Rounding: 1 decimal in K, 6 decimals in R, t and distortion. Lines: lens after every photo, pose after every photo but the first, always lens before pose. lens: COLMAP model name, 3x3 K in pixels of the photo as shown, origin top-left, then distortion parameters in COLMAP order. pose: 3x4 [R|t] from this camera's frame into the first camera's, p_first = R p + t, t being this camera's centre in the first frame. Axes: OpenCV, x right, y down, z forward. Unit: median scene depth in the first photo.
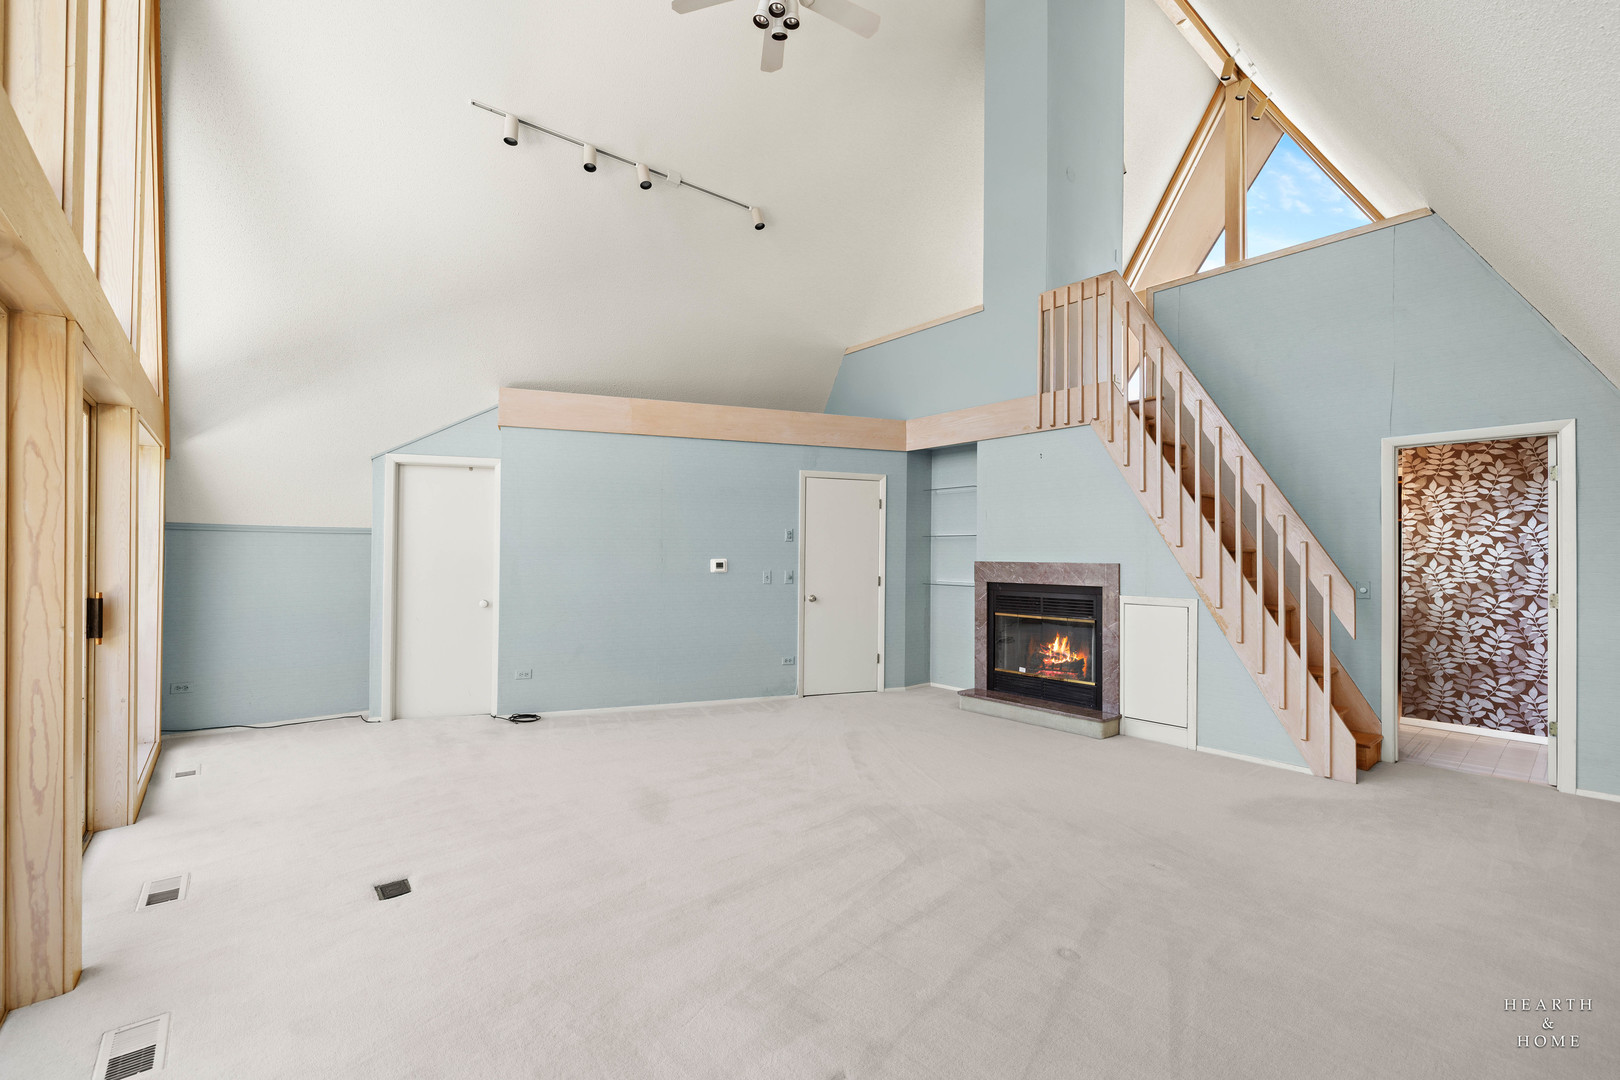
lens RADIAL K [[684.1, 0, 810.4], [0, 684.1, 548.0], [0, 0, 1]] dist [0.002232, -0.000280]
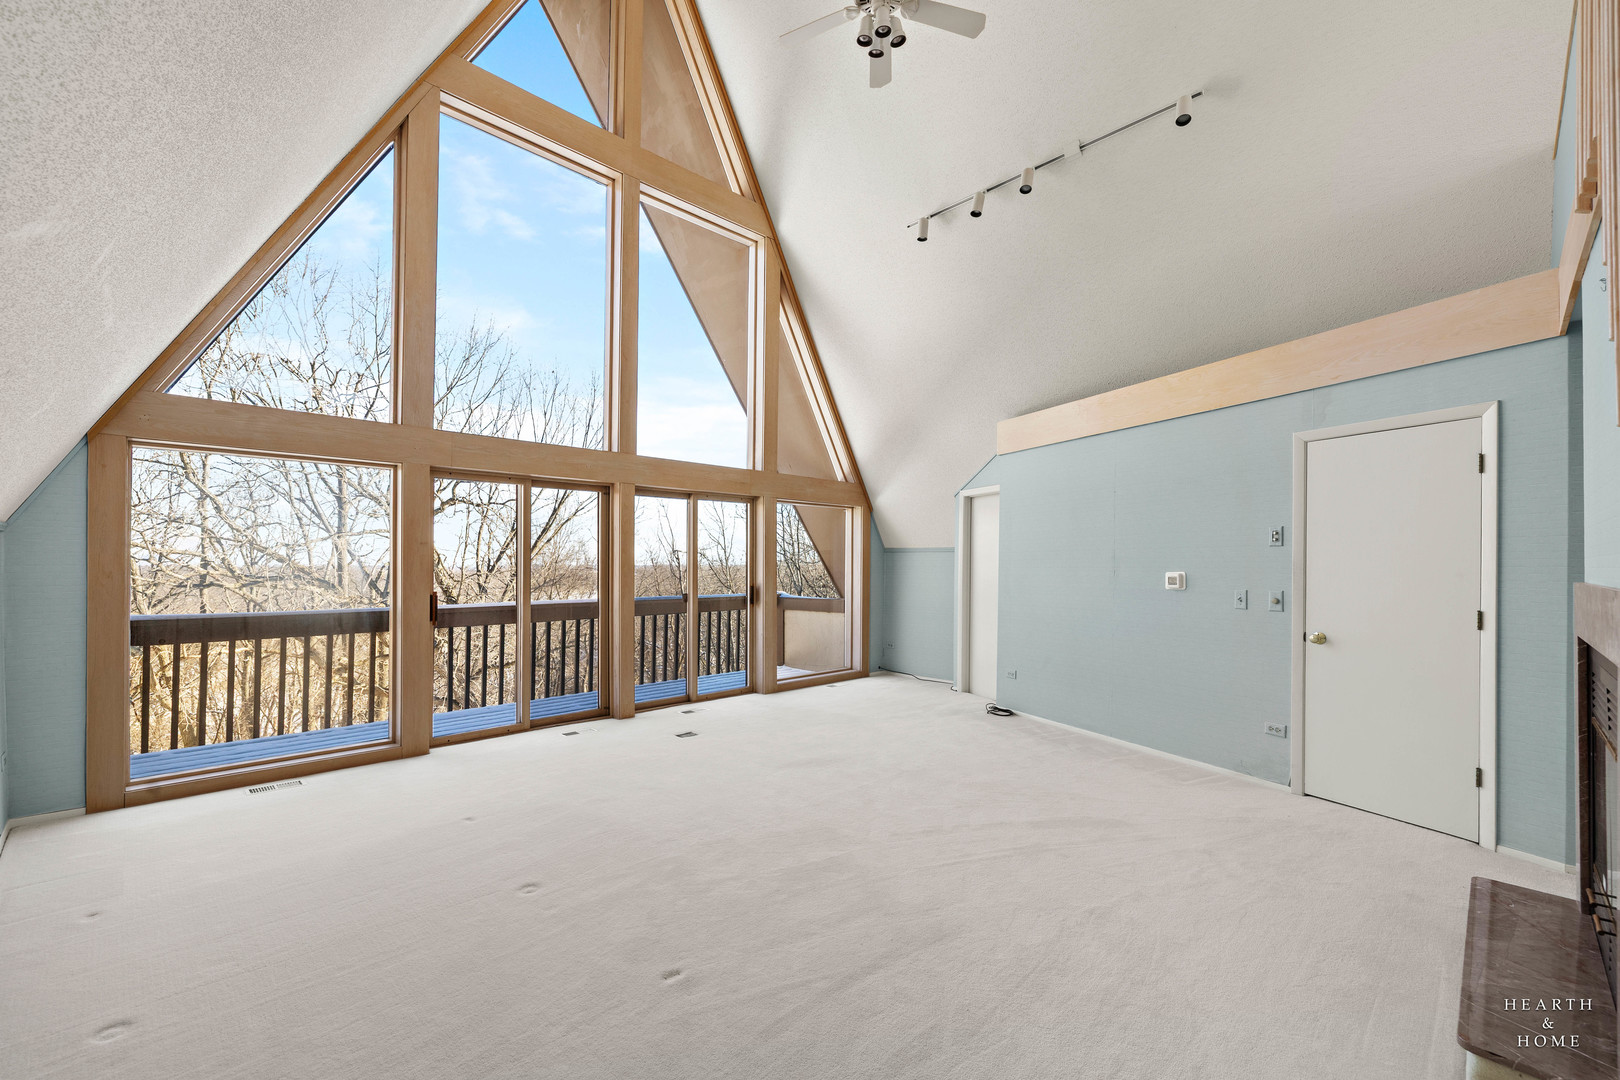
lens RADIAL K [[684.1, 0, 810.0], [0, 684.1, 552.5], [0, 0, 1]] dist [0.002232, -0.000280]
pose [[0.081252, -0.025264, -0.996373, 0.655437], [-0.000764, 0.999677, -0.025410, 0.015616], [0.996693, 0.002826, 0.081207, 0.569951]]
